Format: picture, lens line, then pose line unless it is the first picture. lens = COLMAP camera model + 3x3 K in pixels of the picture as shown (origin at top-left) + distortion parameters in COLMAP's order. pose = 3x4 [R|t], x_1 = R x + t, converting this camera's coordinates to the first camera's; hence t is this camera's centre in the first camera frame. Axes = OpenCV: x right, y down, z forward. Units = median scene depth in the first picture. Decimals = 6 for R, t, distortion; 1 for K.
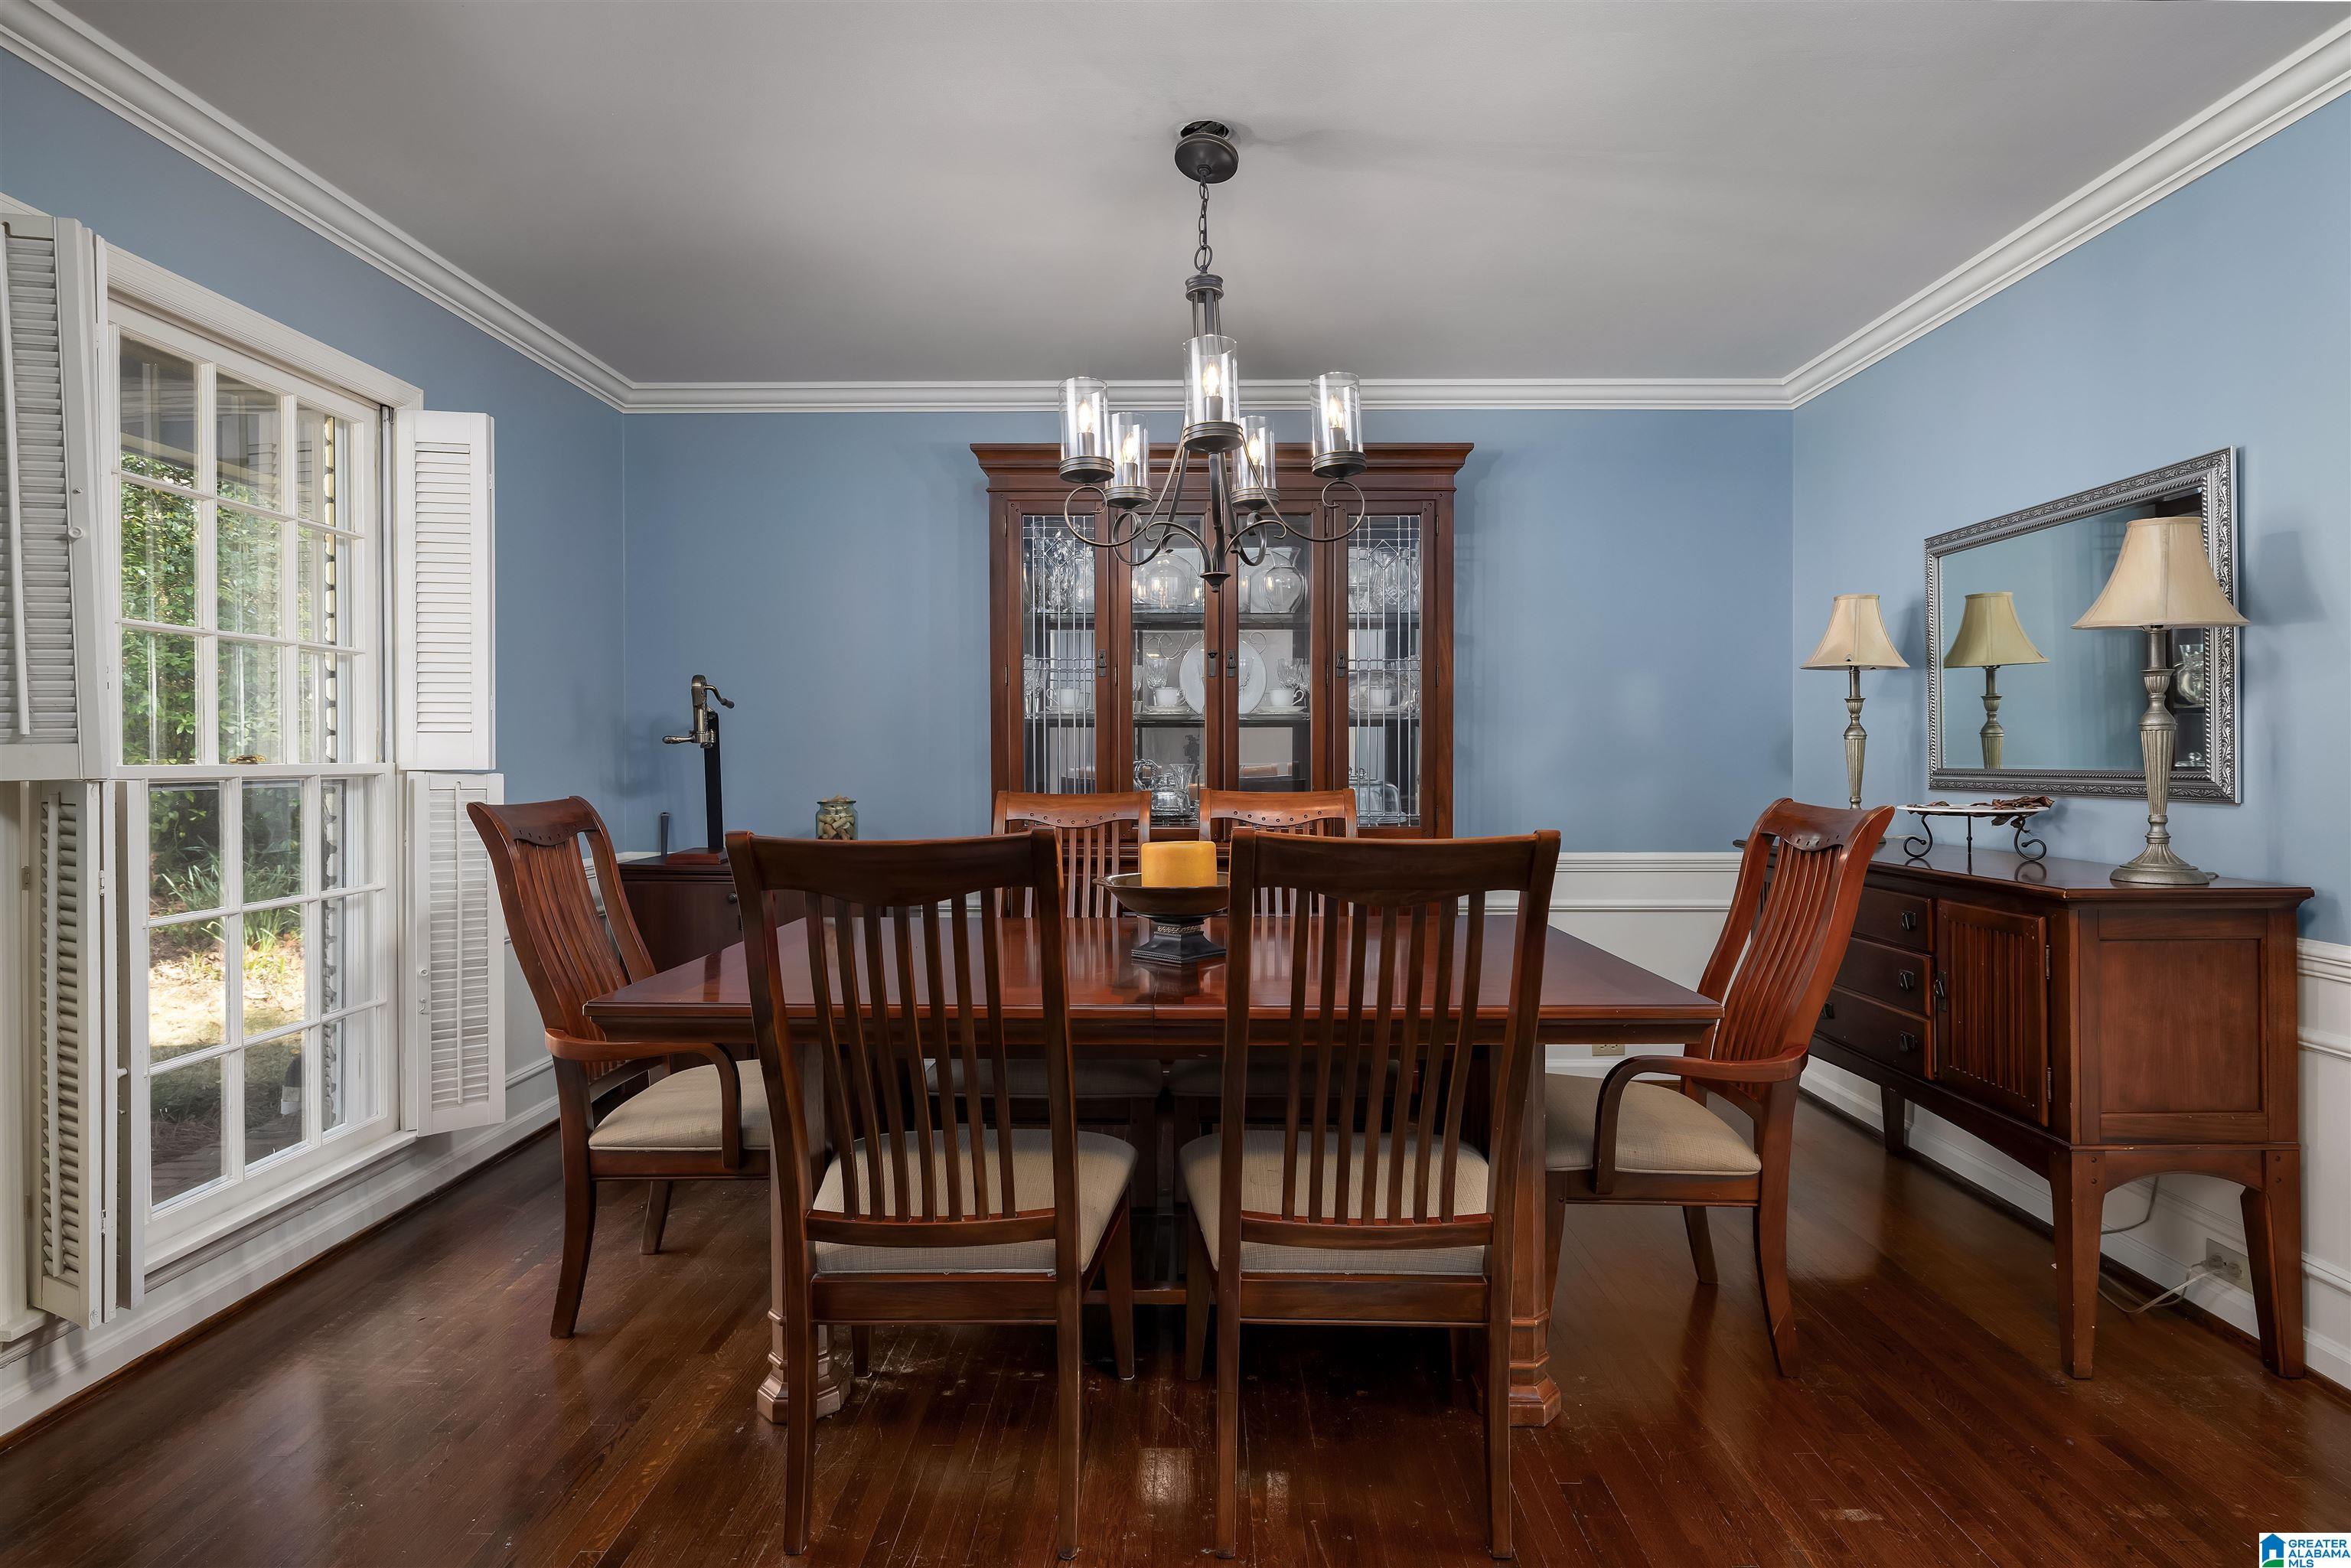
lens RADIAL K [[1210.8, 0, 1179.1], [0, 1210.8, 761.6], [0, 0, 1]] dist [-0.001502, -0.000835]
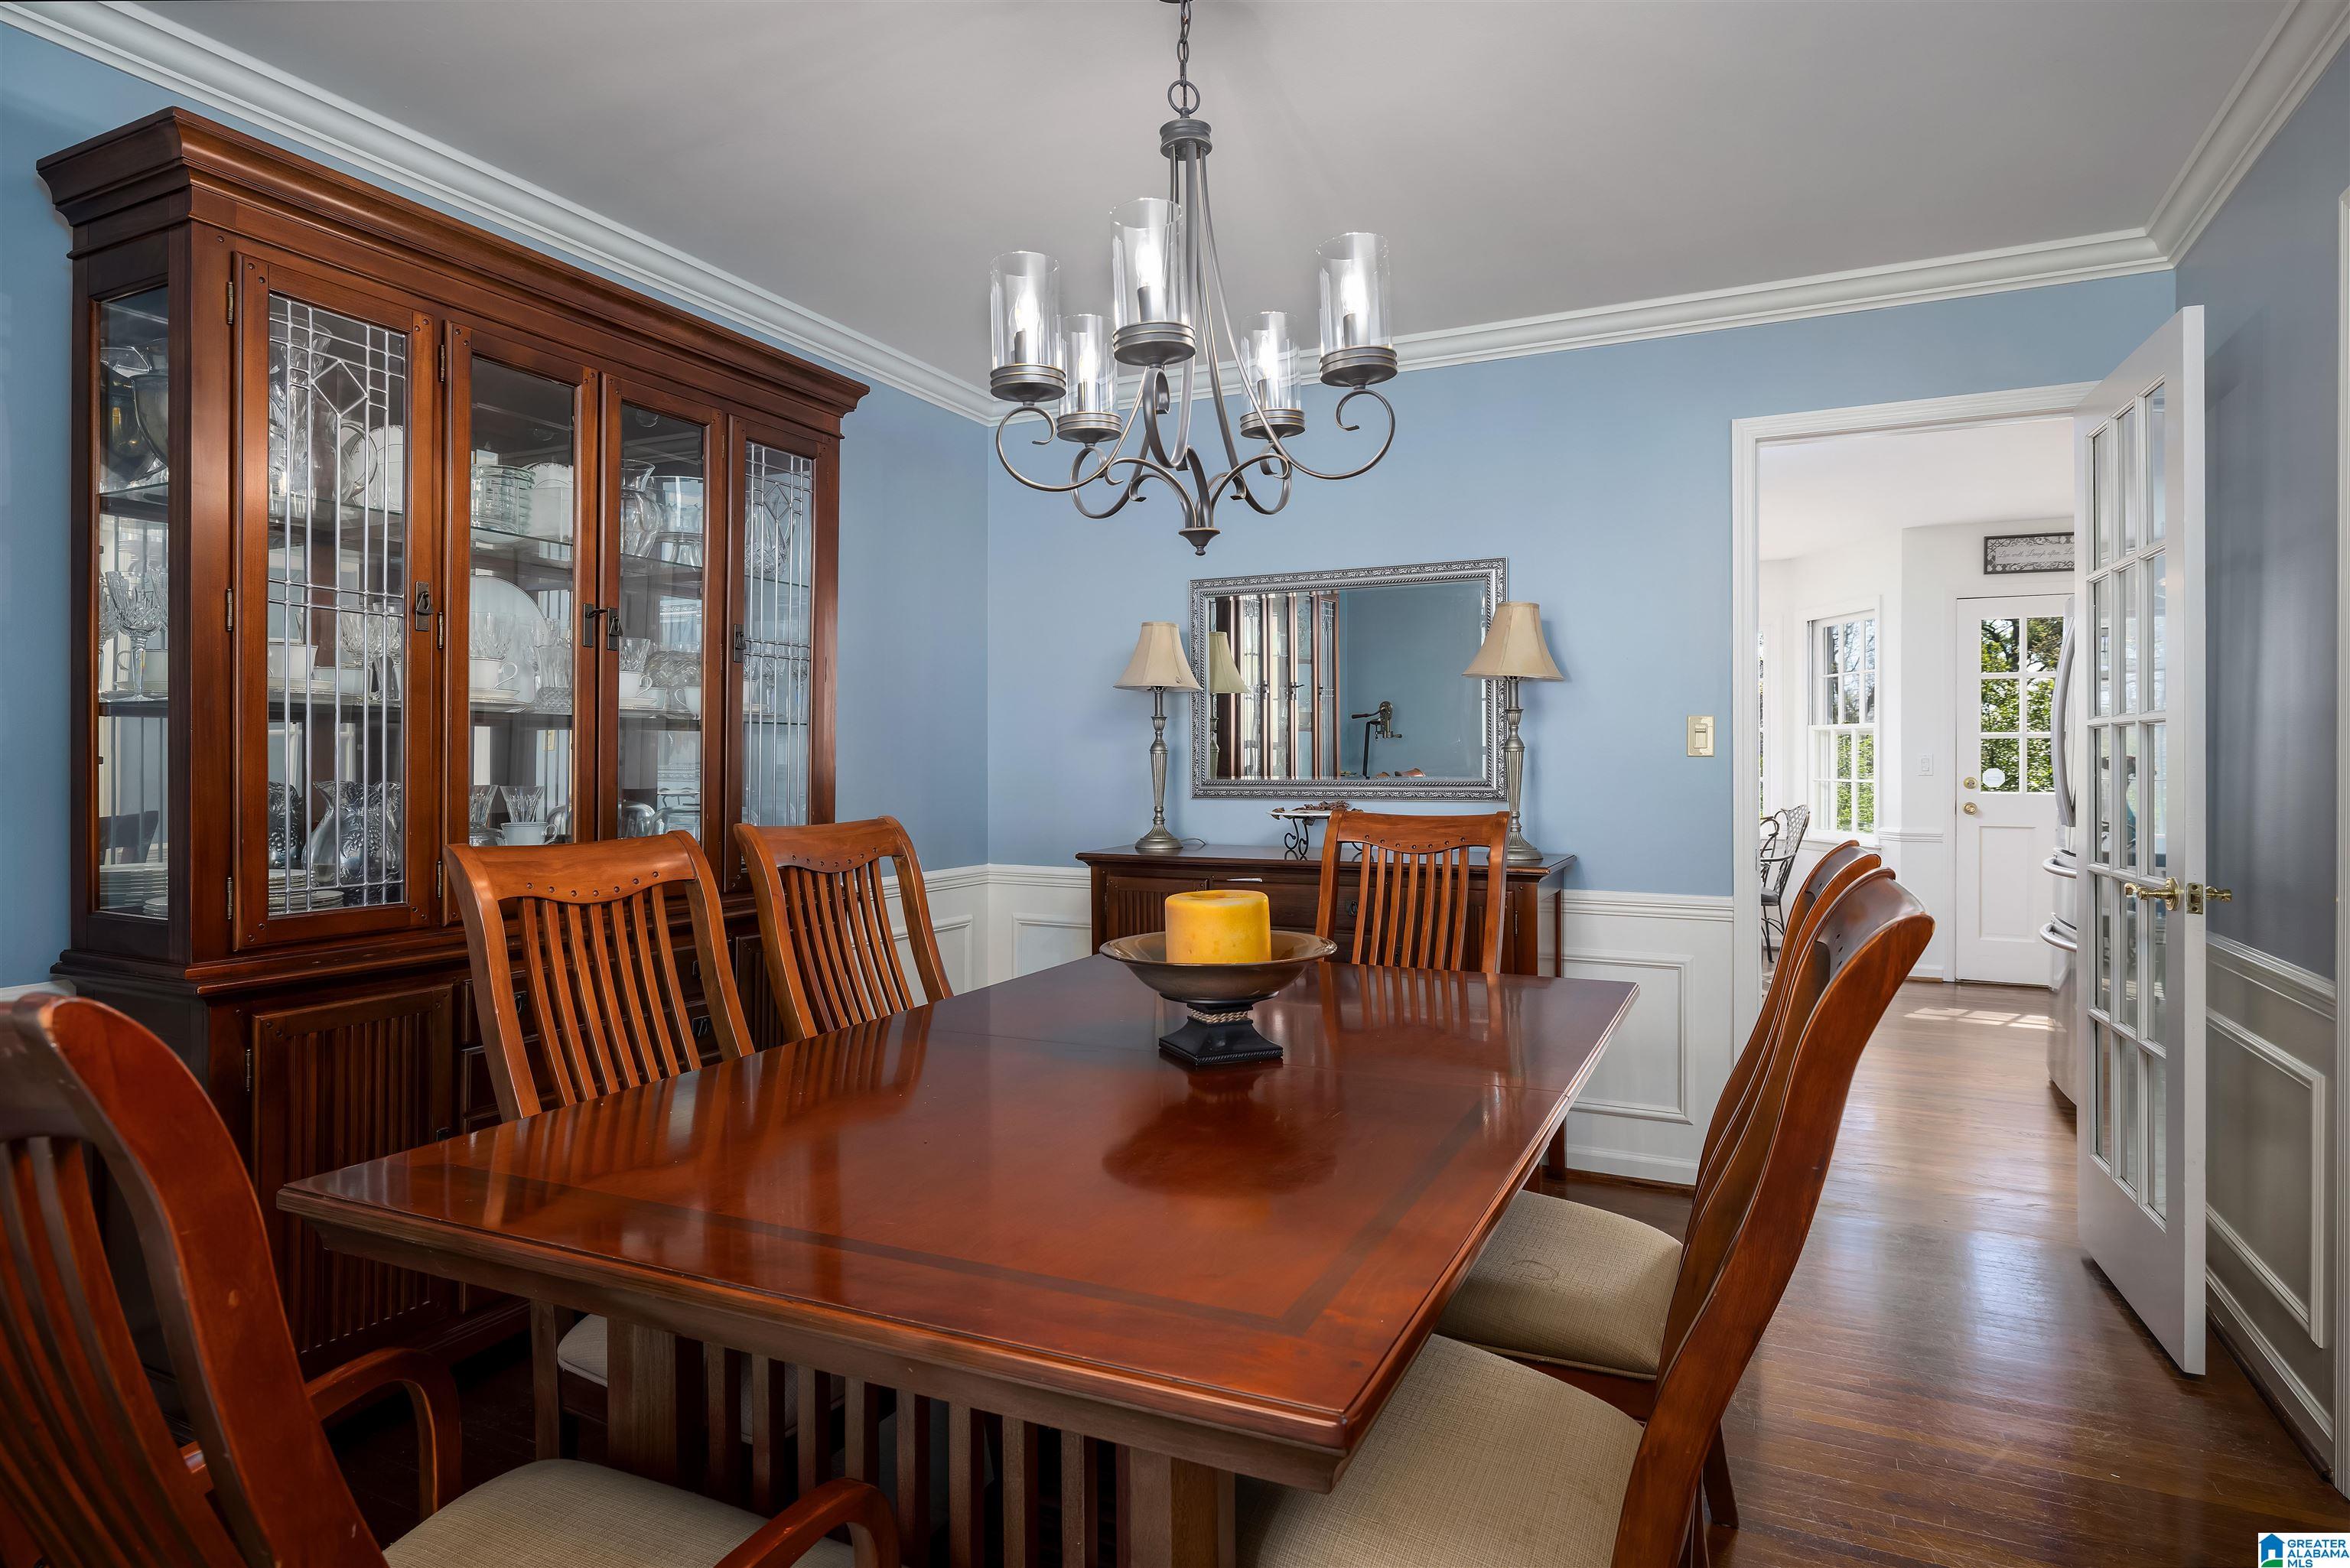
lens RADIAL K [[1313.9, 0, 1175.0], [0, 1313.9, 784.0], [0, 0, 1]] dist [-0.000677, -0.000004]
pose [[0.429661, -0.014402, 0.902876, -0.508950], [0.003999, 0.999893, 0.014046, -0.007967], [-0.902981, -0.002425, 0.429673, 0.475641]]
